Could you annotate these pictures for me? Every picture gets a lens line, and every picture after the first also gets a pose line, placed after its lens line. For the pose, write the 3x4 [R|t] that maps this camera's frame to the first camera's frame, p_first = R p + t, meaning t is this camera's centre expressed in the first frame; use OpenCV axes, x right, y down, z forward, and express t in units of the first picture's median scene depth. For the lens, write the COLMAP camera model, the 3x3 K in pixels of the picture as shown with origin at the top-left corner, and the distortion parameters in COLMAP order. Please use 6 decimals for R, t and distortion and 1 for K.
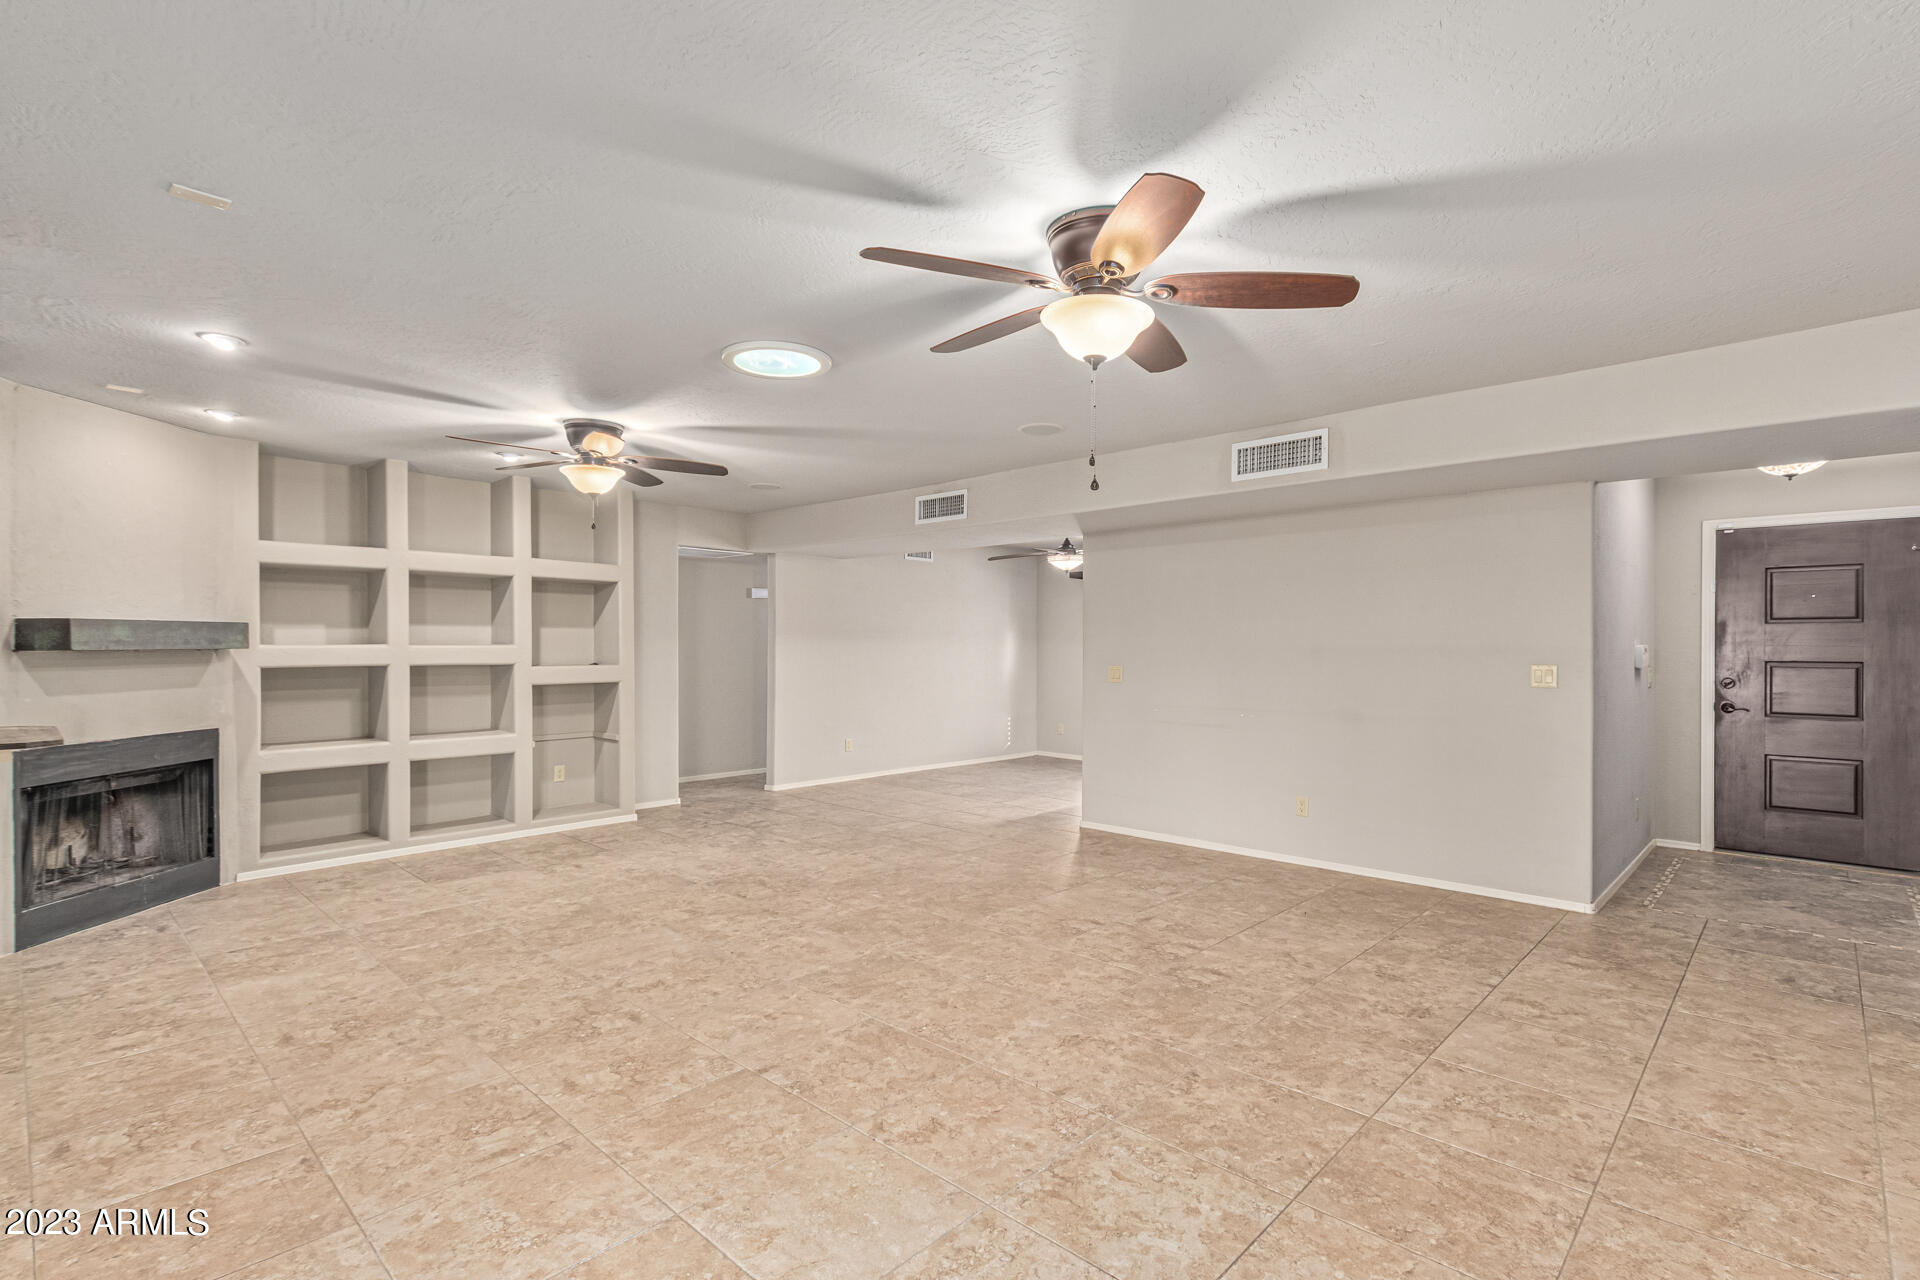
lens RADIAL K [[896.6, 0, 969.9], [0, 896.6, 663.9], [0, 0, 1]] dist [0.016492, -0.008704]
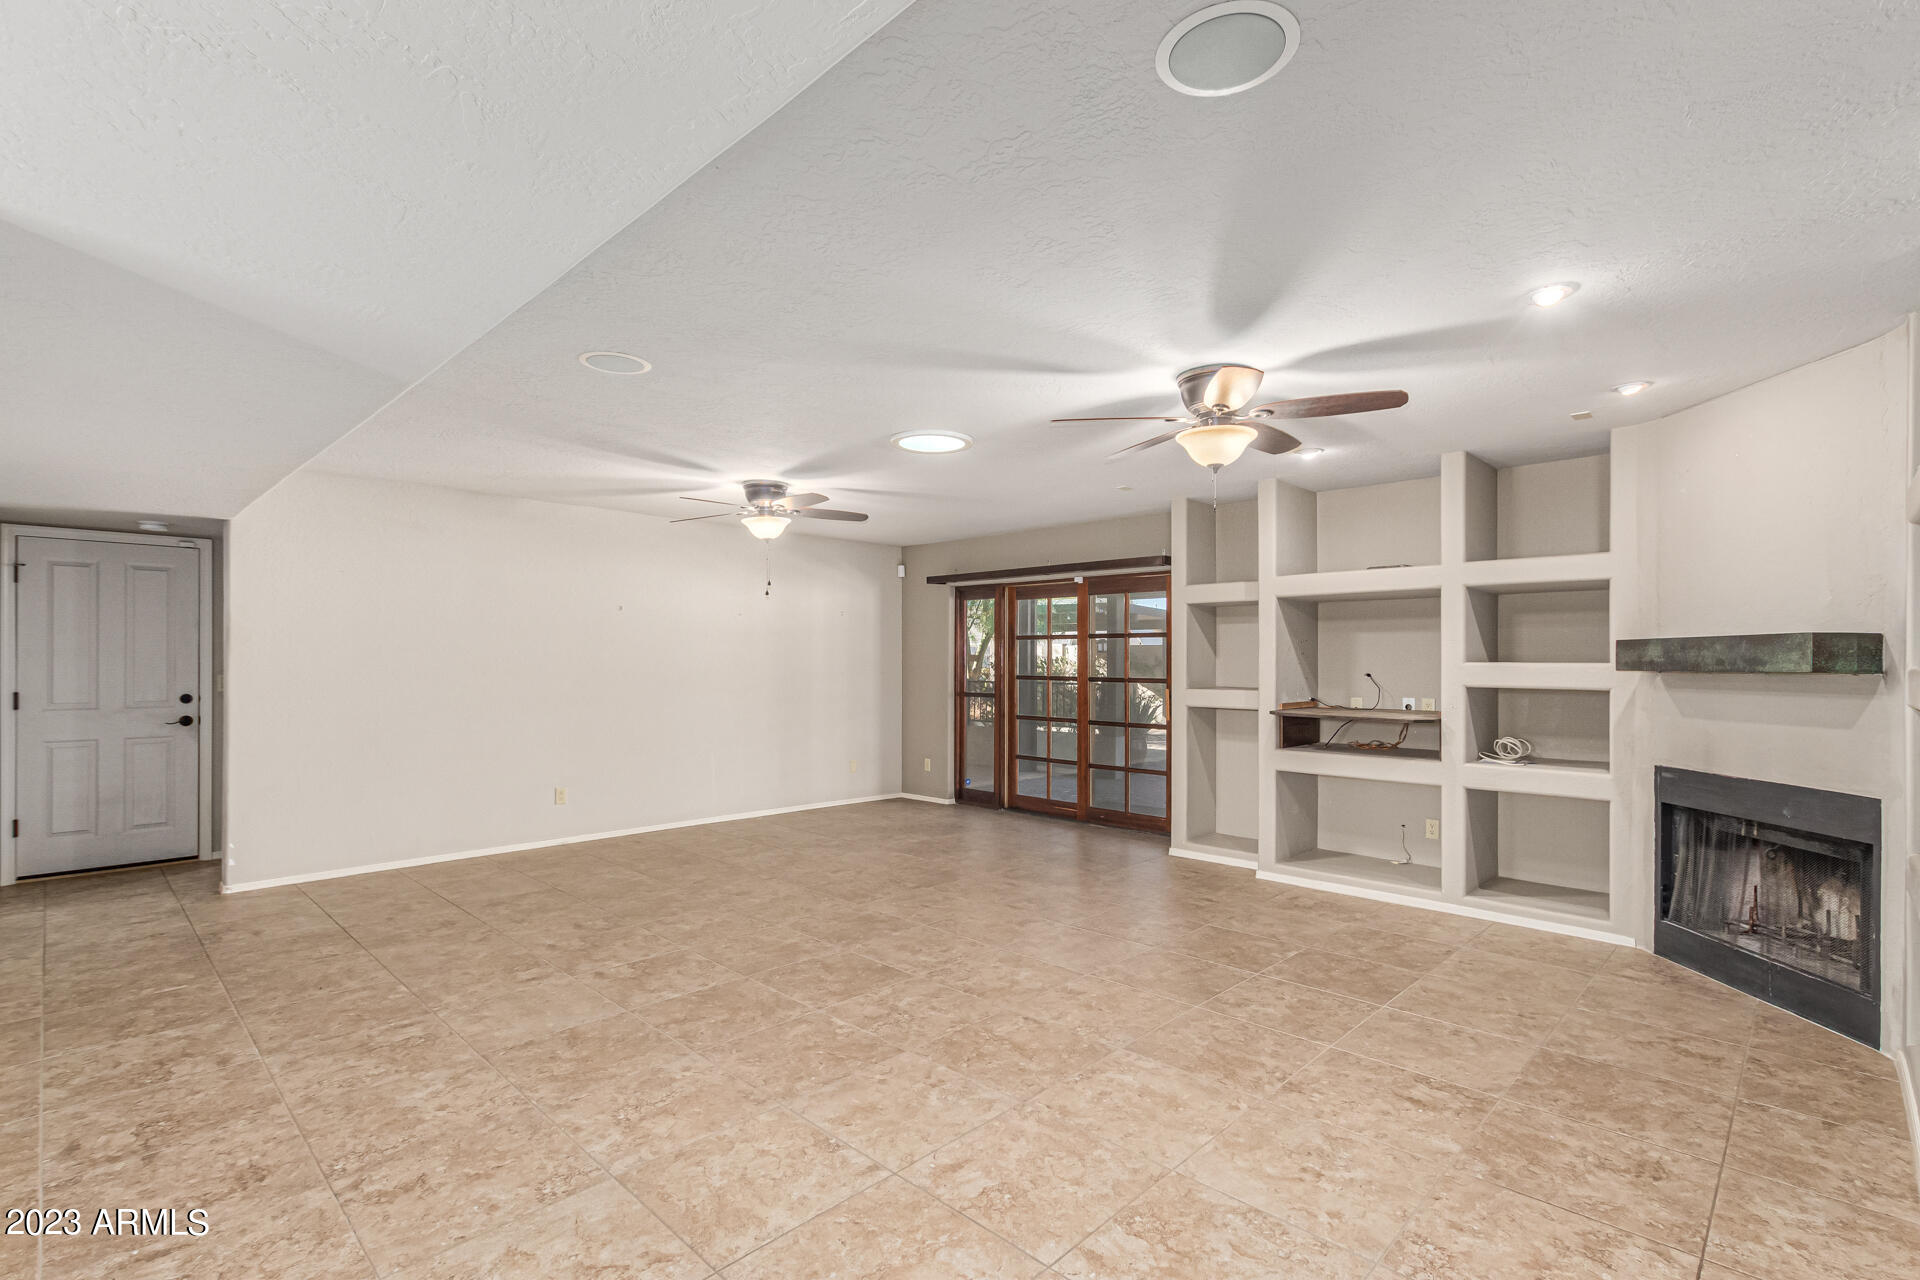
lens RADIAL K [[889.9, 0, 962.2], [0, 889.9, 665.3], [0, 0, 1]] dist [0.014352, -0.006612]
pose [[-0.999777, -0.003677, 0.020772, -0.254288], [-0.003141, 0.999662, 0.025792, -0.044540], [-0.020860, 0.025721, -0.999452, 2.016107]]
